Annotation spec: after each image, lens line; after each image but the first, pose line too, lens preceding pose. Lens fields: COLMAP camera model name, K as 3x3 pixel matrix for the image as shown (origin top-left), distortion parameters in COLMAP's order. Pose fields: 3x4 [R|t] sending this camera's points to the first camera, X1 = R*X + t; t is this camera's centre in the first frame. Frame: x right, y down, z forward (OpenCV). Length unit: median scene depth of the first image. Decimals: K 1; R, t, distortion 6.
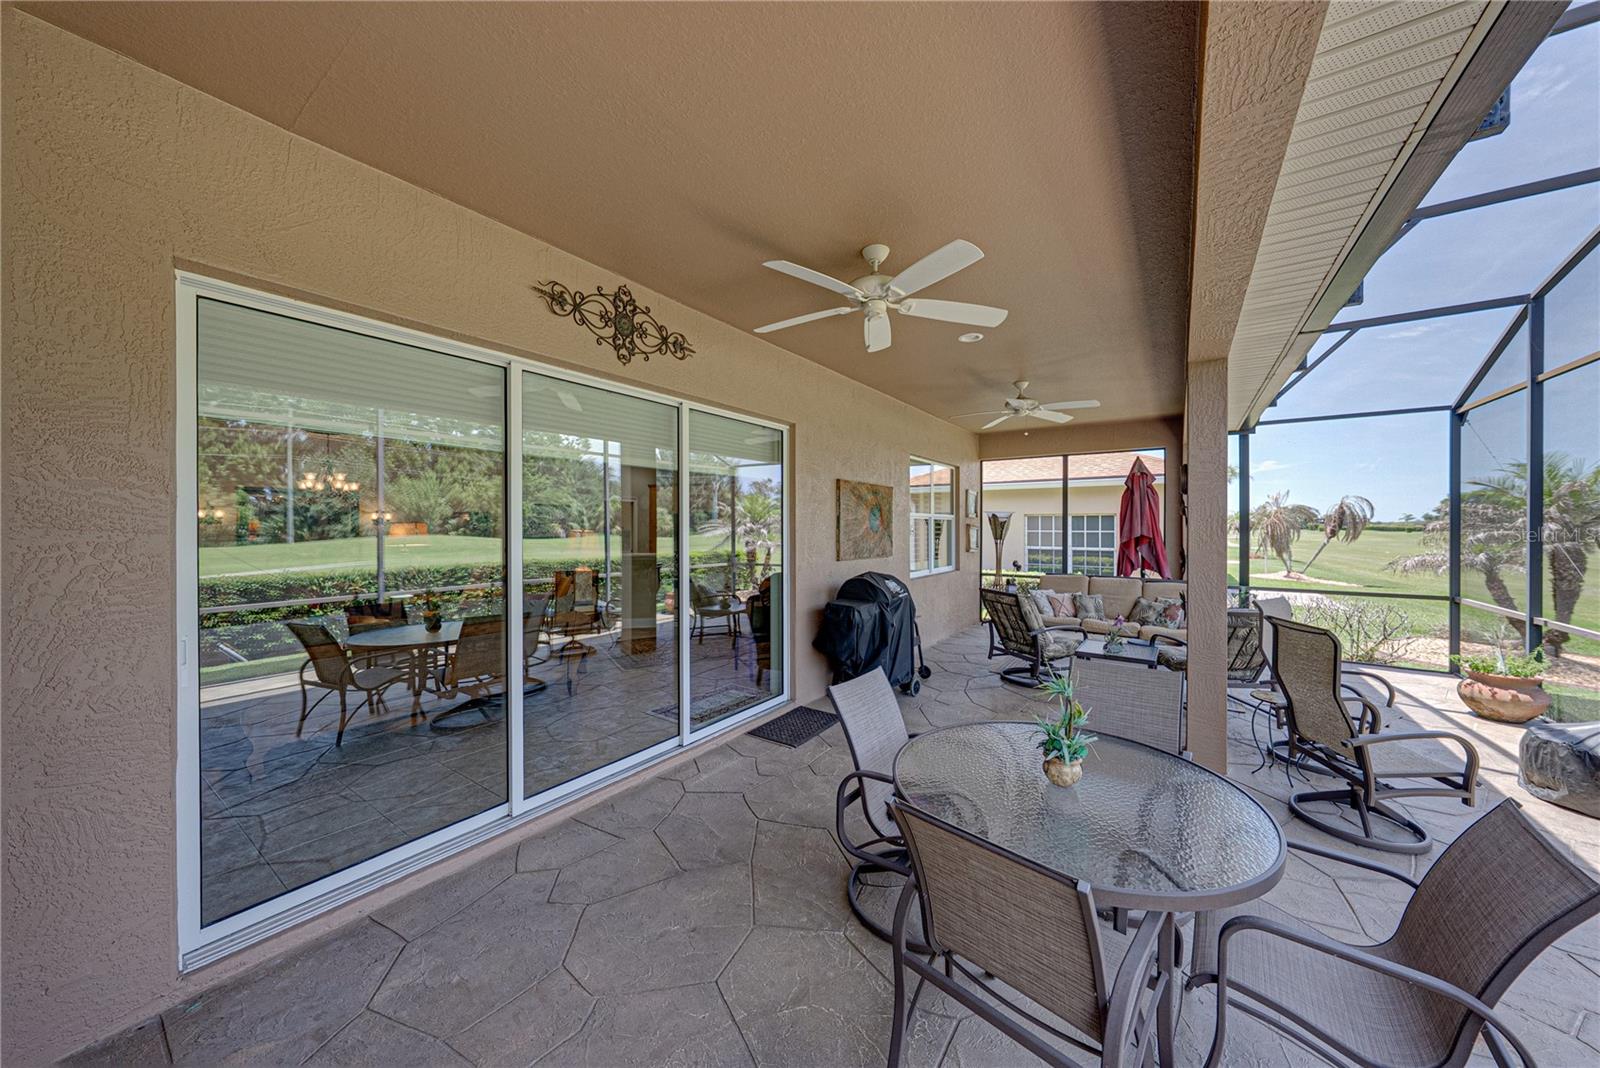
lens RADIAL K [[560.4, 0, 794.0], [0, 560.4, 530.8], [0, 0, 1]] dist [0.000199, 0.000087]
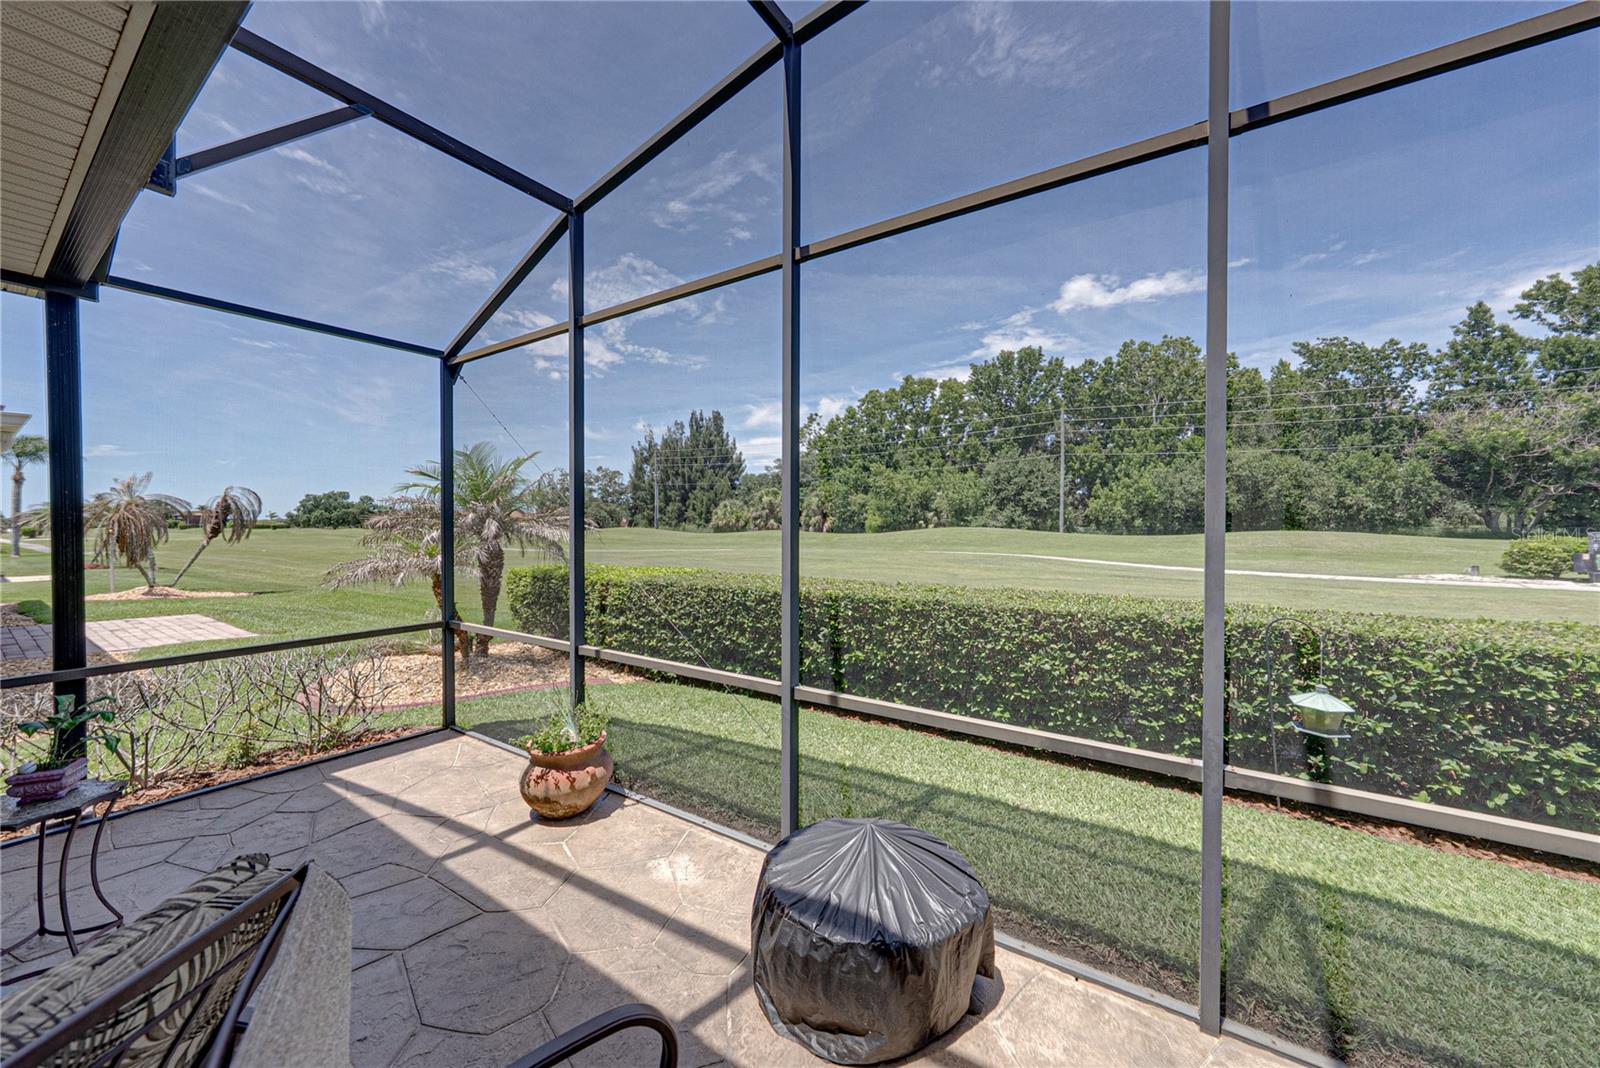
lens RADIAL K [[541.8, 0, 789.9], [0, 541.8, 535.0], [0, 0, 1]] dist [-0.001858, 0.000005]
pose [[-0.041846, -0.023225, 0.998854, 0.875453], [0.010160, 0.999668, 0.023670, -0.016998], [-0.999072, 0.011139, -0.041596, 1.185293]]
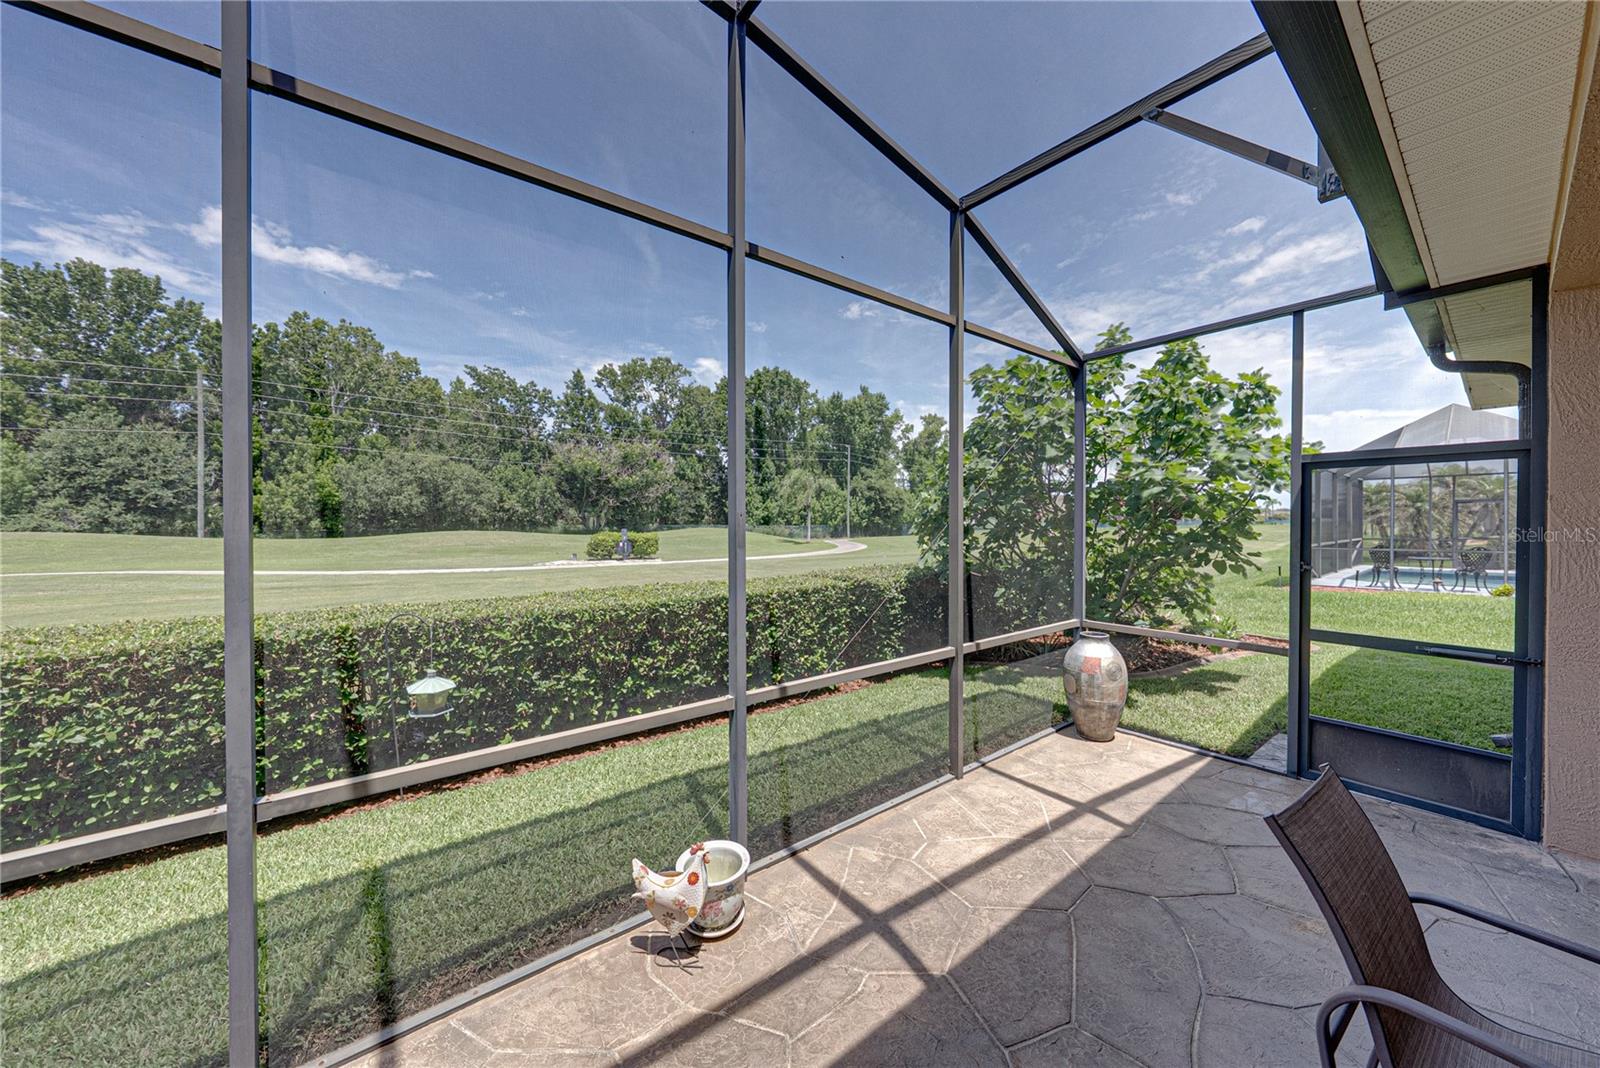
lens RADIAL K [[558.9, 0, 795.9], [0, 558.9, 530.1], [0, 0, 1]] dist [-0.002116, 0.000183]
pose [[-0.954747, -0.001987, 0.297413, 0.580287], [0.004833, 0.999742, 0.022194, -0.005641], [-0.297380, 0.022627, -0.954491, 0.703559]]
